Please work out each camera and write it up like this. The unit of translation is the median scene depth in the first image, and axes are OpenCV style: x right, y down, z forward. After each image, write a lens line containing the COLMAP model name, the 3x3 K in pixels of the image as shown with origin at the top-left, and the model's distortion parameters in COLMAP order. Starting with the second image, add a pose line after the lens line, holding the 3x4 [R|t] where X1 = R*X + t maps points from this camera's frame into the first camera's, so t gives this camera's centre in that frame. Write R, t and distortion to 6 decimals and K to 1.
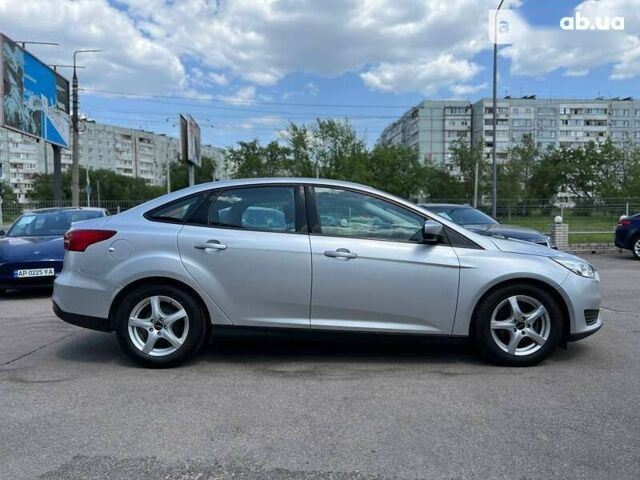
lens RADIAL K [[485.0, 0, 321.1], [0, 485.0, 229.7], [0, 0, 1]] dist [0.053881, -0.060186]
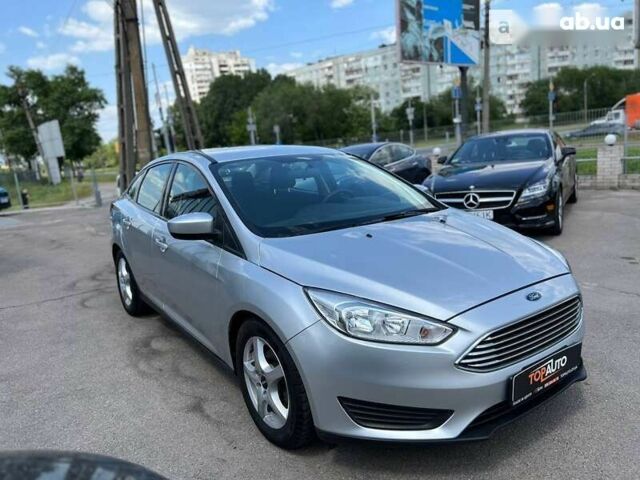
lens RADIAL K [[485.0, 0, 321.1], [0, 485.0, 229.7], [0, 0, 1]] dist [0.053881, -0.060186]
pose [[0.573517, 0.095671, -0.813588, 0.166859], [0.064587, 0.984785, 0.161330, -0.018097], [0.816644, -0.145072, 0.558612, 0.126545]]
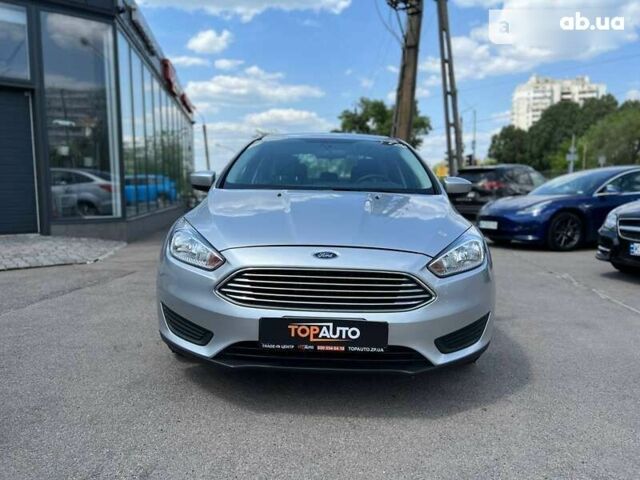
lens RADIAL K [[485.0, 0, 321.1], [0, 485.0, 229.7], [0, 0, 1]] dist [0.053881, -0.060186]
pose [[-0.021518, 0.093309, -0.995405, 0.208201], [-0.026251, 0.995239, 0.093861, 0.000254], [0.999424, 0.028150, -0.018967, 0.217207]]
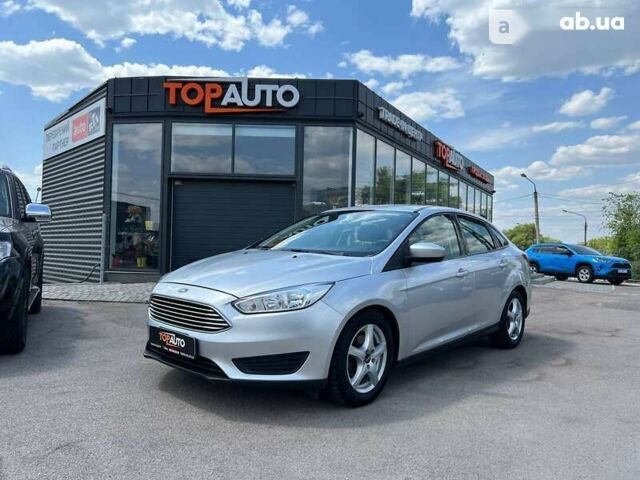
lens RADIAL K [[485.0, 0, 321.1], [0, 485.0, 229.7], [0, 0, 1]] dist [0.053881, -0.060186]
pose [[-0.672418, -0.040646, -0.739055, 0.195444], [-0.035407, 0.999114, -0.022733, -0.002461], [0.739324, 0.010881, -0.673262, 0.350285]]
